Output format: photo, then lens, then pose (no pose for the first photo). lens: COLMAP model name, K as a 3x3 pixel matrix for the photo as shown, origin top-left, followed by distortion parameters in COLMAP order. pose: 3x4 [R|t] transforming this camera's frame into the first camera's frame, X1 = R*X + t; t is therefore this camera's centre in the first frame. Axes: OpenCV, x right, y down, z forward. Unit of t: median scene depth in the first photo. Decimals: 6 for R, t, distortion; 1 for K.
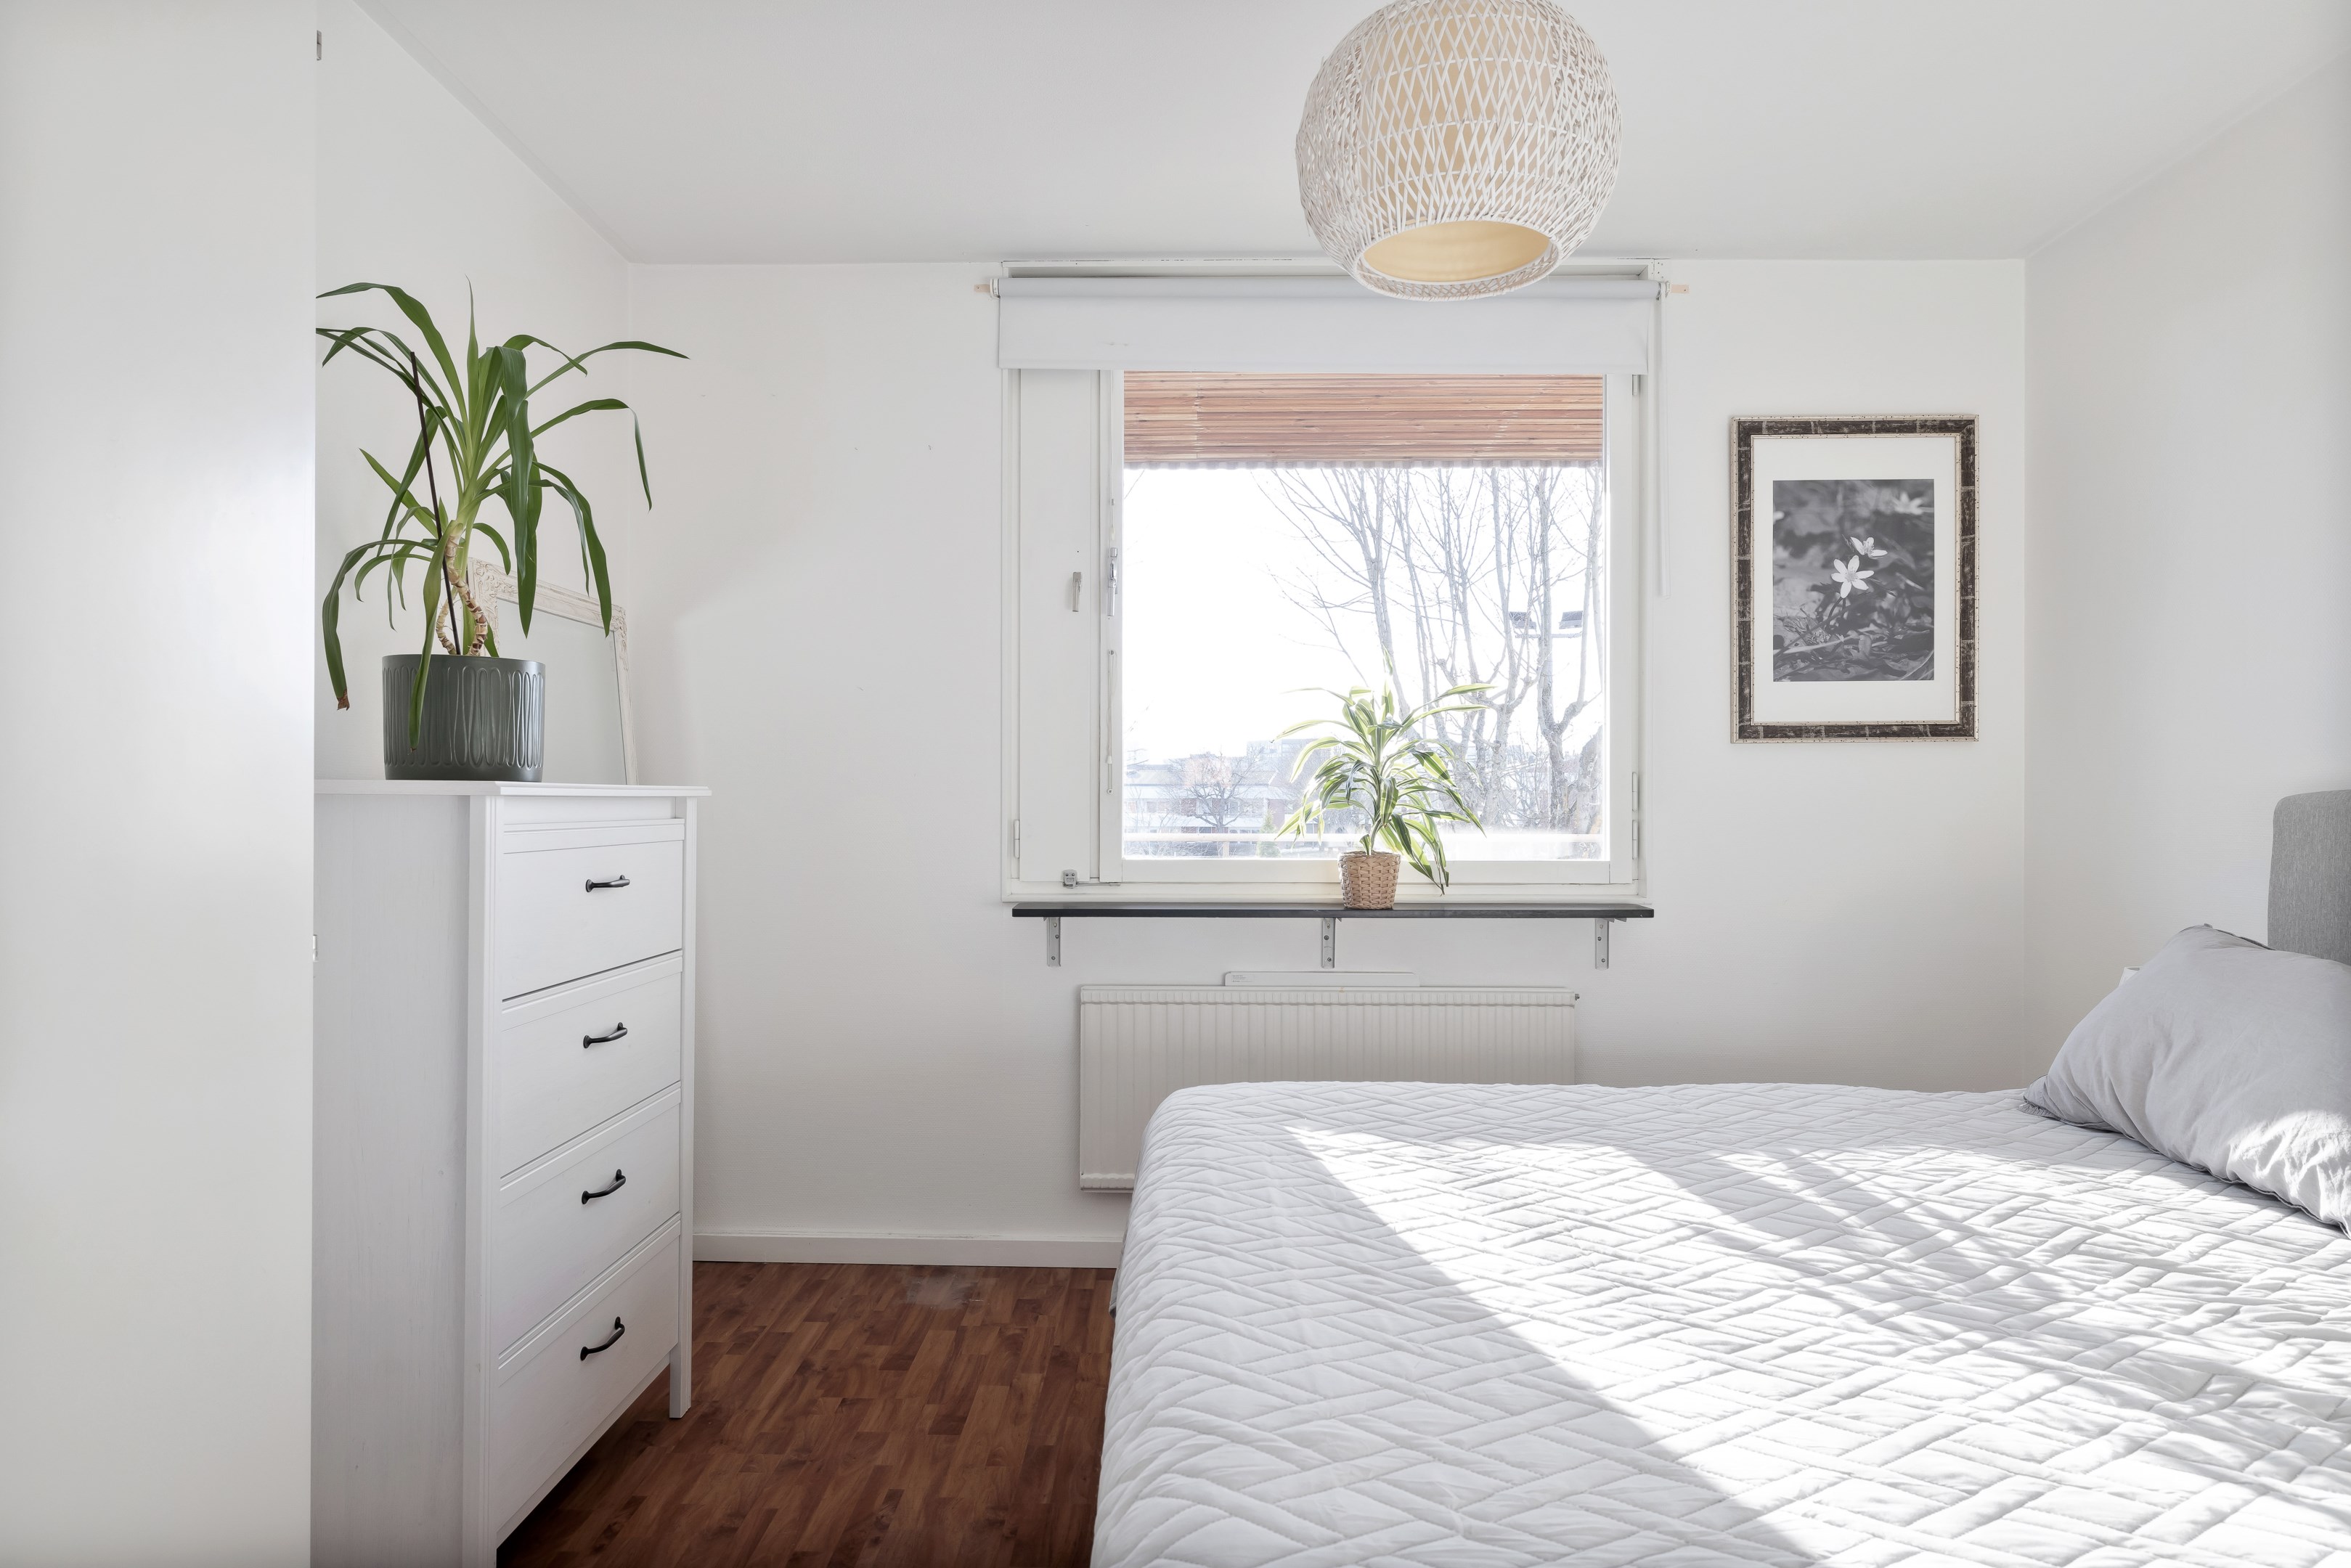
lens RADIAL K [[1430.0, 0, 1161.8], [0, 1430.0, 799.6], [0, 0, 1]] dist [-0.008700, 0.006193]
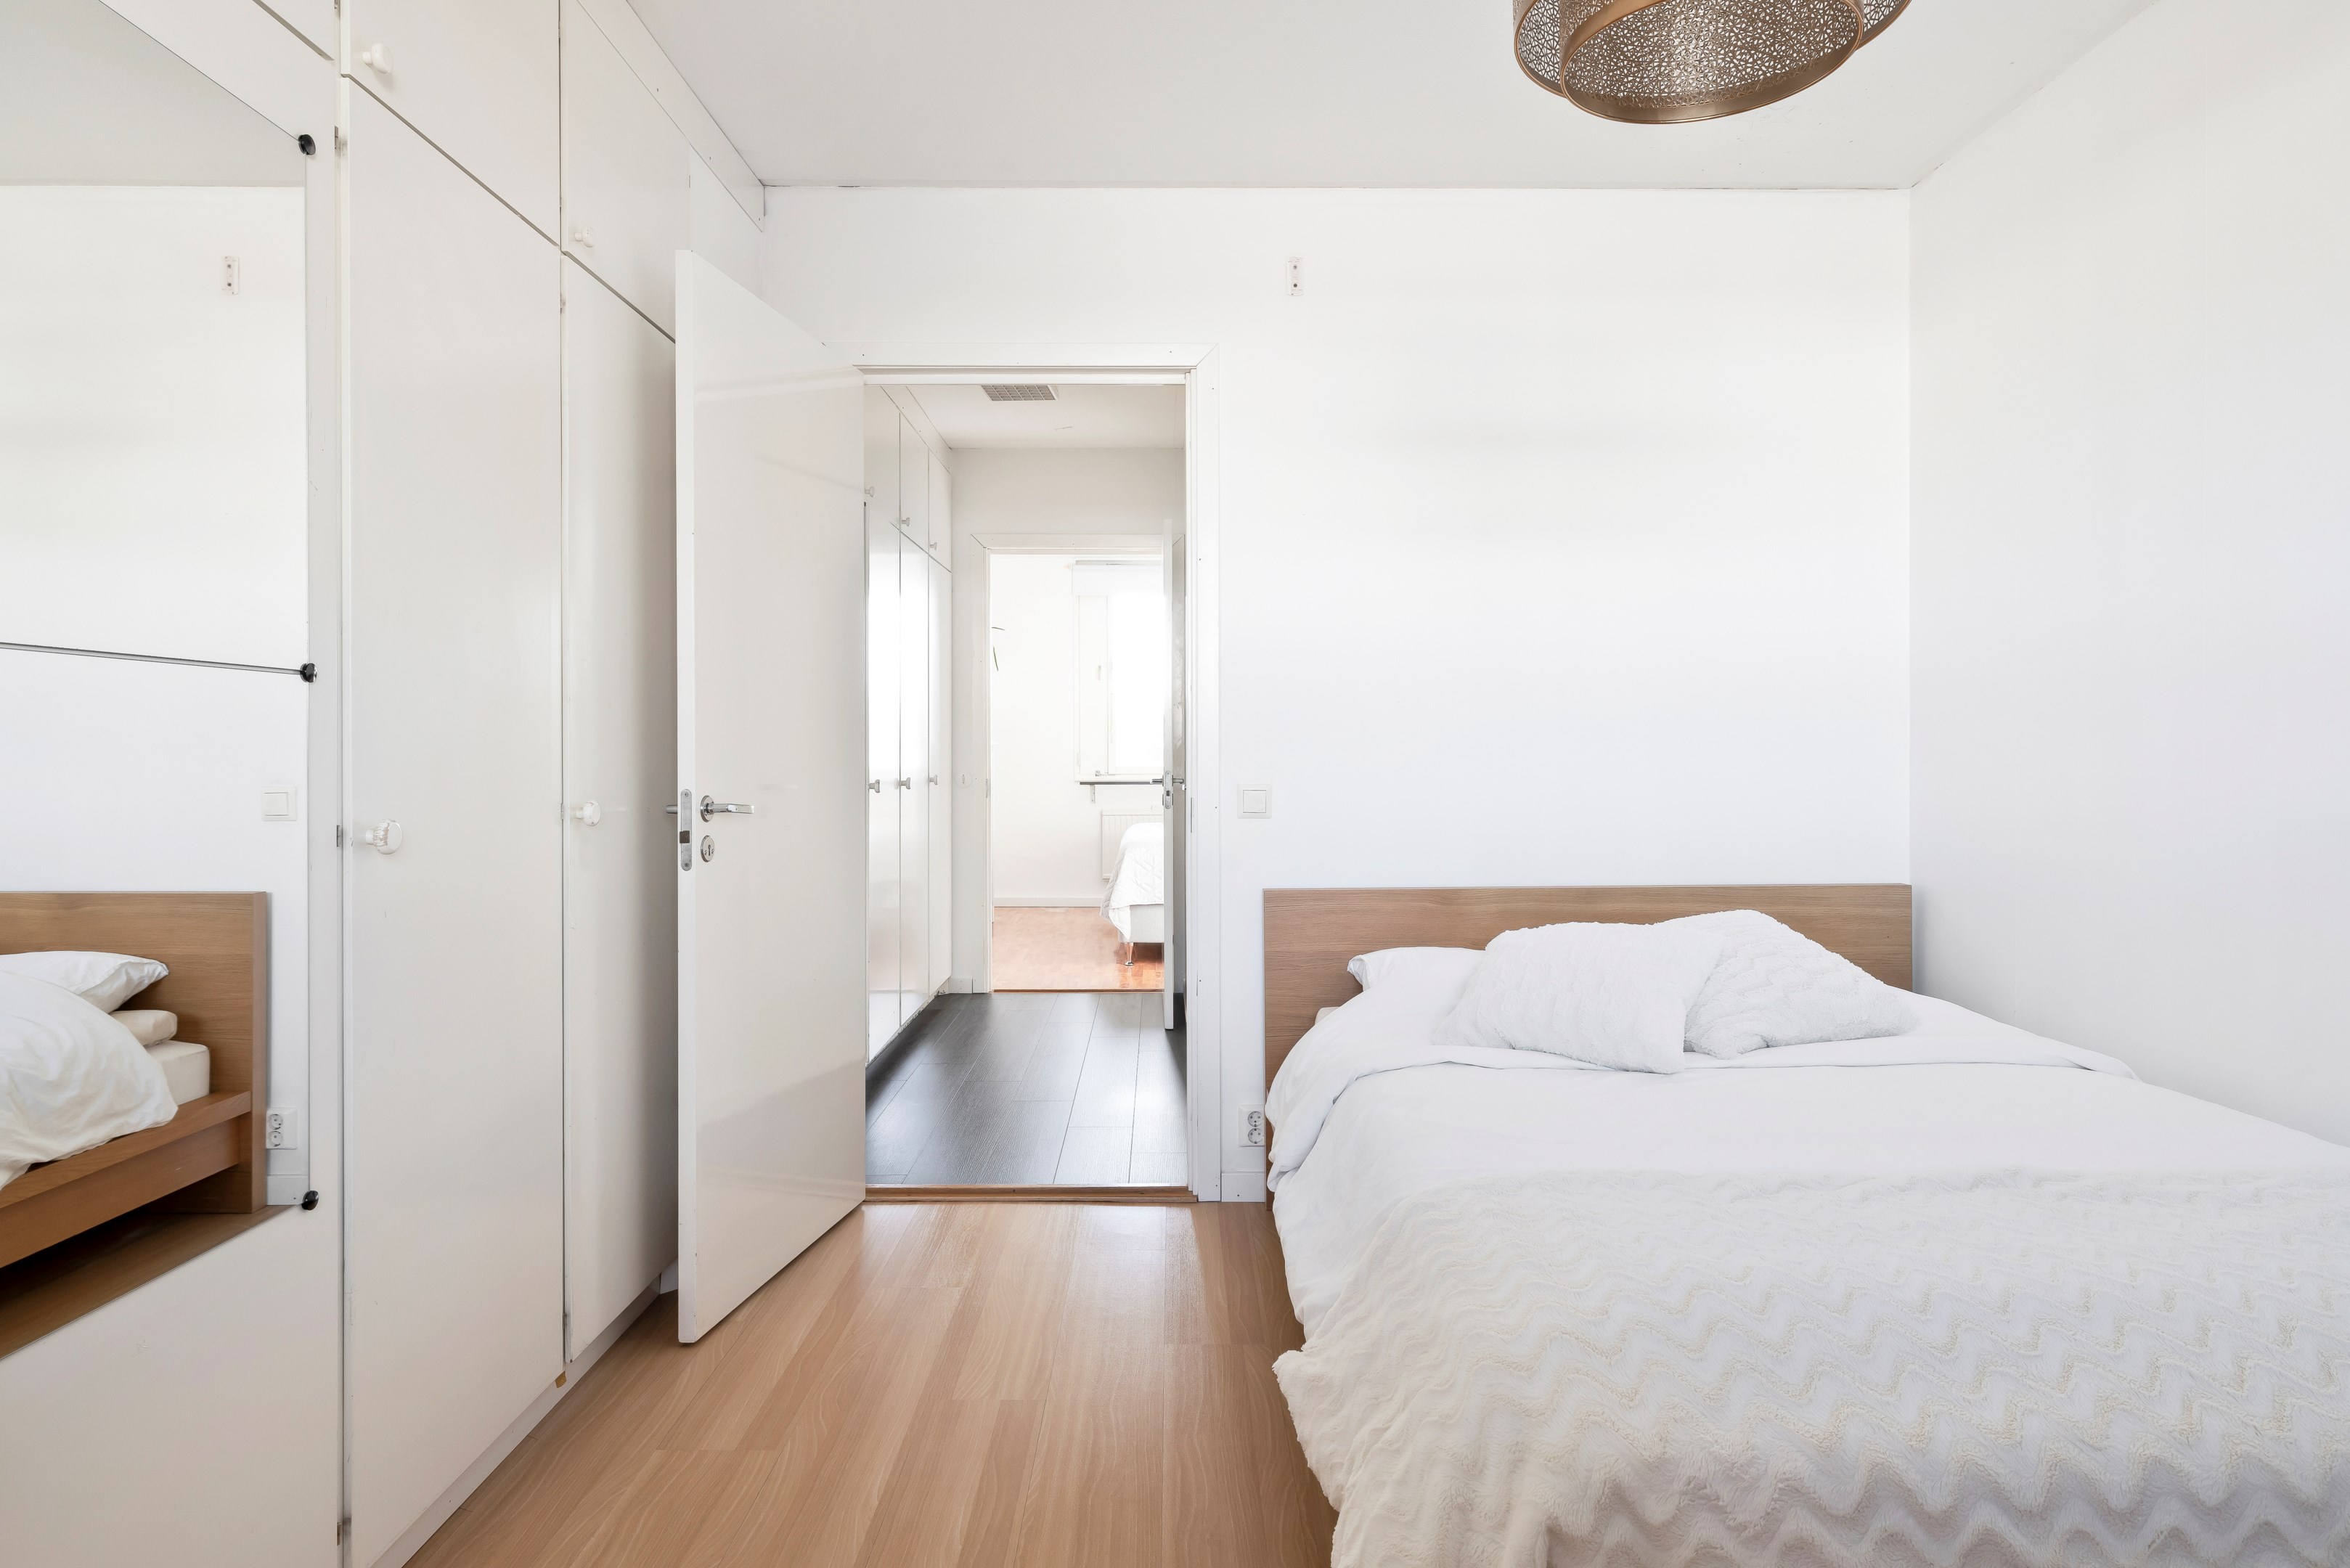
lens RADIAL K [[1343.5, 0, 1177.1], [0, 1343.5, 777.1], [0, 0, 1]] dist [-0.002051, -0.001264]
pose [[0.999534, -0.005059, 0.030088, 0.013932], [0.004406, 0.999754, 0.021725, 0.007159], [-0.030190, -0.021582, 0.999311, -1.844768]]
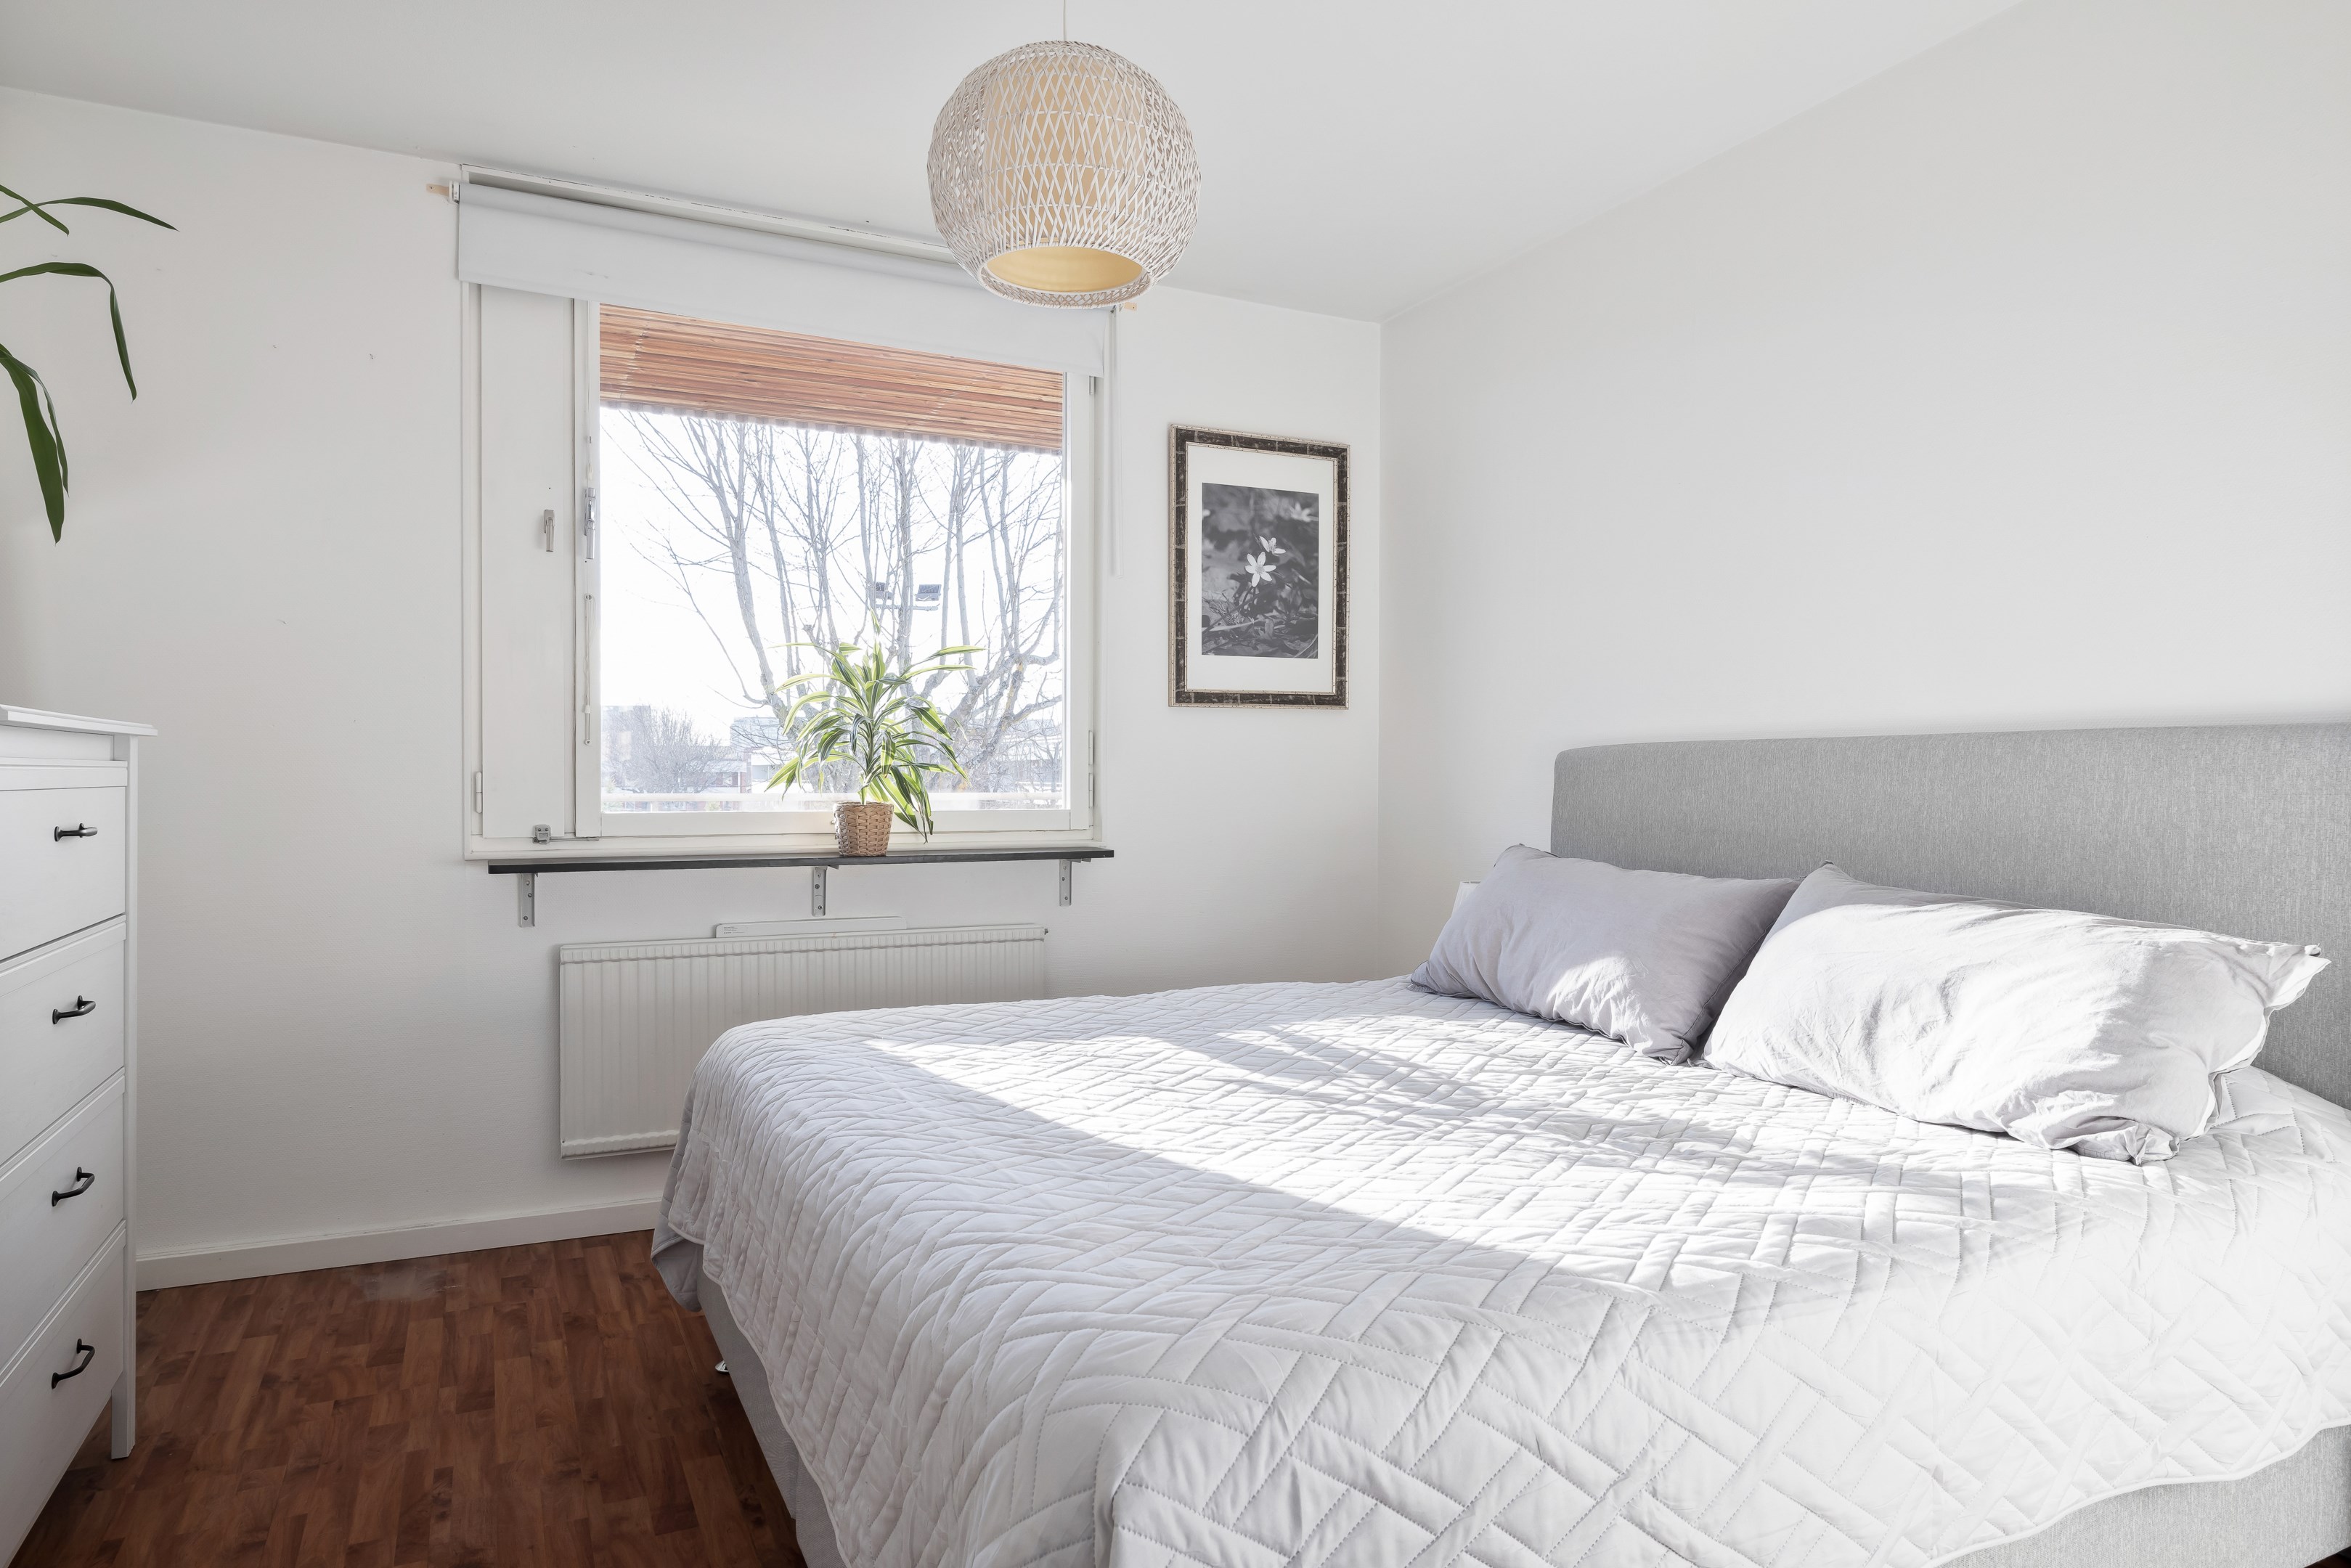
lens RADIAL K [[1430.0, 0, 1228.6], [0, 1430.0, 796.5], [0, 0, 1]] dist [-0.008700, 0.006193]
pose [[0.881159, -0.007560, 0.472760, -0.121271], [-0.001174, 0.999834, 0.018176, 0.013918], [-0.472819, -0.016571, 0.881004, -0.052365]]
